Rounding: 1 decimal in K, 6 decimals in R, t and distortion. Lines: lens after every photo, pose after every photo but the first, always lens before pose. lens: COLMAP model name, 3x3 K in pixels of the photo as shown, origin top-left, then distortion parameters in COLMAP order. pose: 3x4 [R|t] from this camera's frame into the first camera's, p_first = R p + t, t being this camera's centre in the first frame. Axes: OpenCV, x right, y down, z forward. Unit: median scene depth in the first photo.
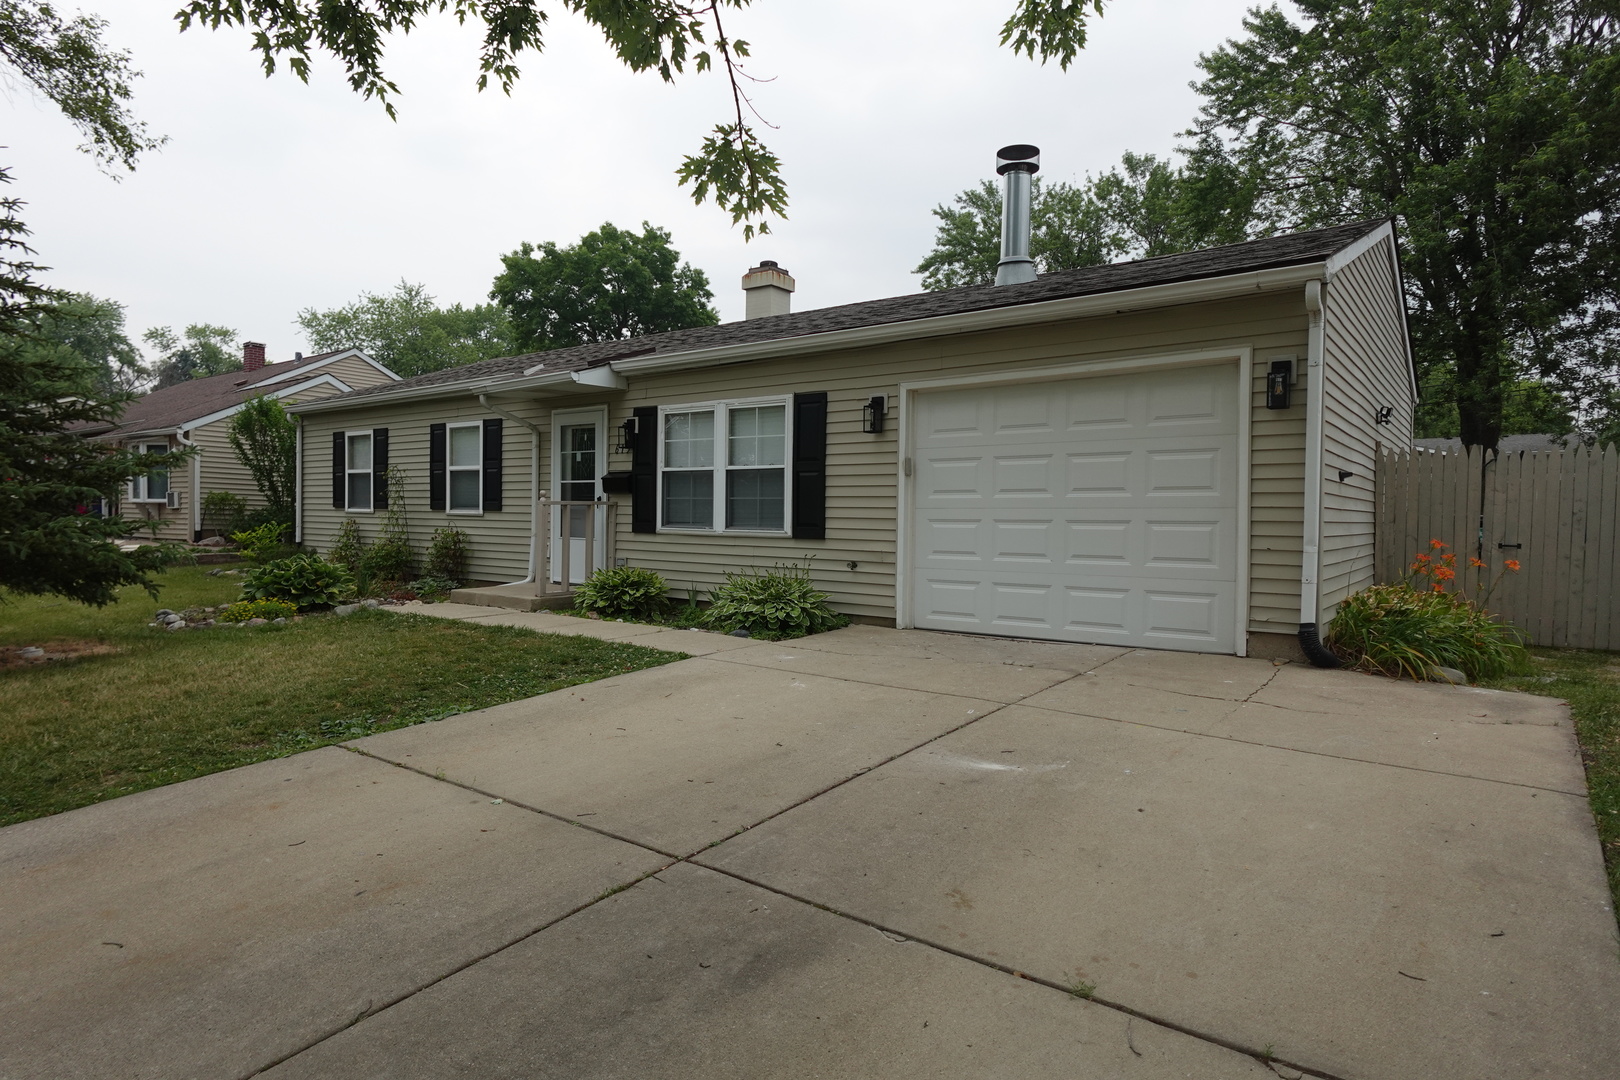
lens RADIAL K [[915.9, 0, 812.3], [0, 915.9, 541.9], [0, 0, 1]] dist [-0.005711, 0.004109]
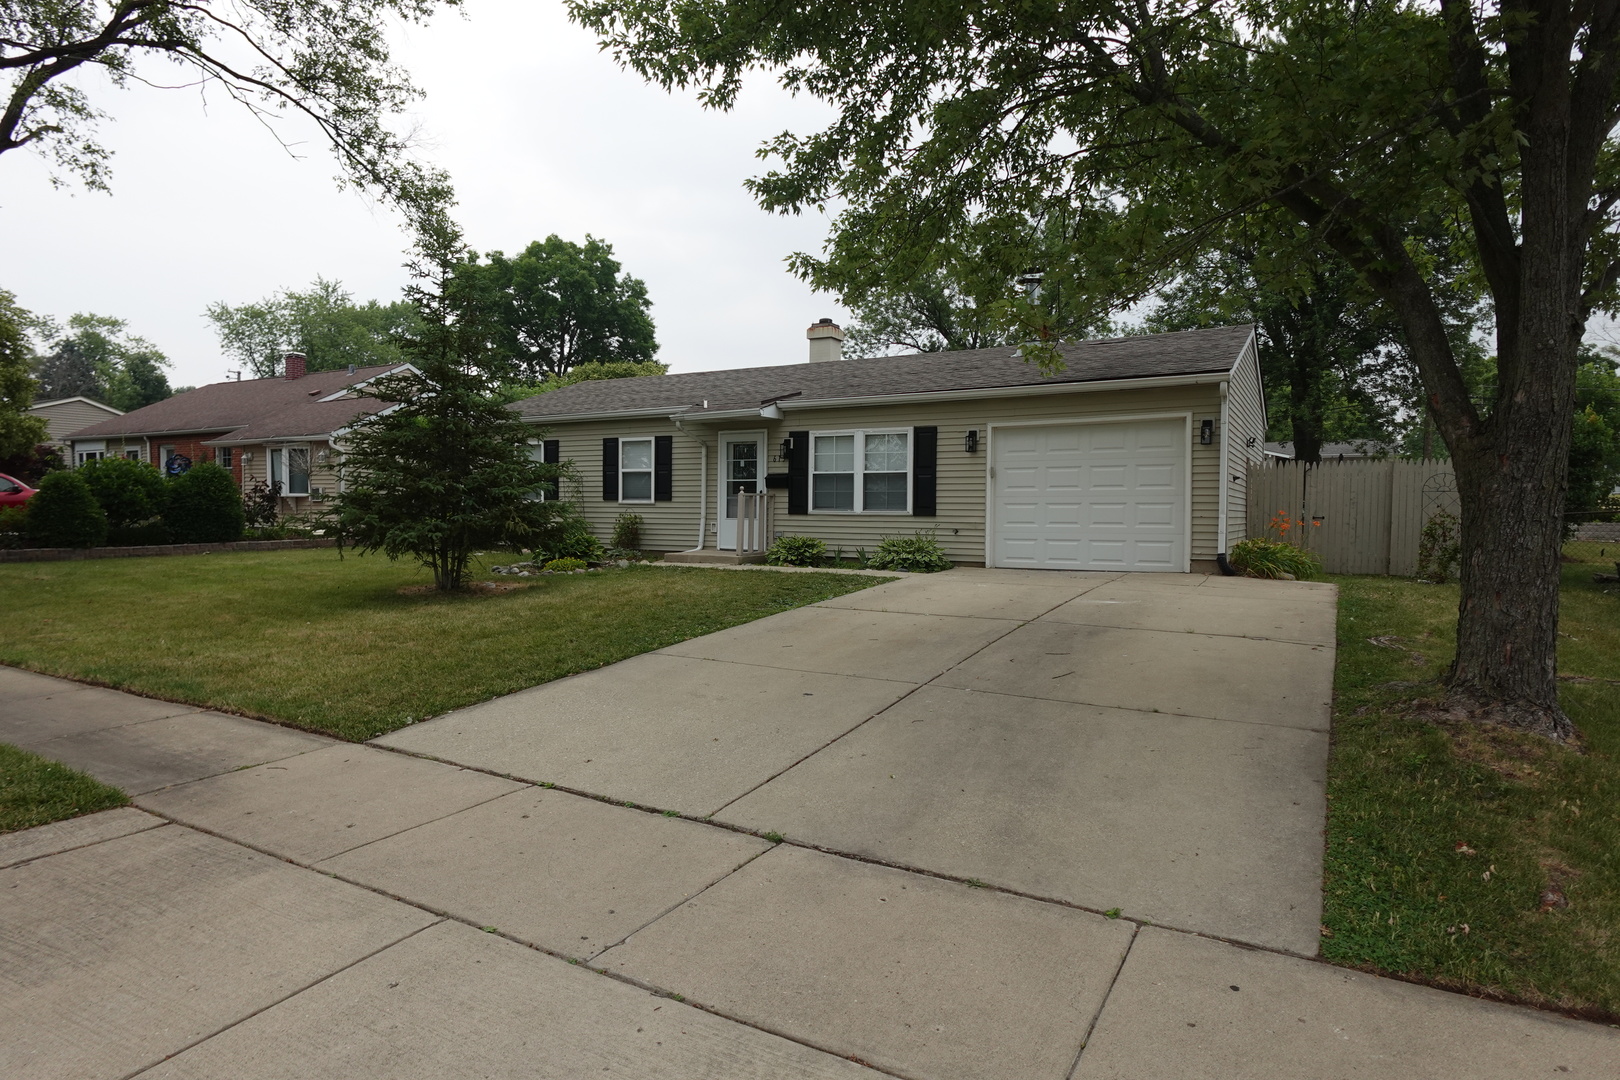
lens RADIAL K [[915.9, 0, 812.3], [0, 915.9, 541.9], [0, 0, 1]] dist [-0.005711, 0.004109]
pose [[0.991512, -0.007975, 0.129767, -0.357704], [0.007335, 0.999958, 0.005414, 0.028087], [-0.129805, -0.004417, 0.991530, -0.511775]]
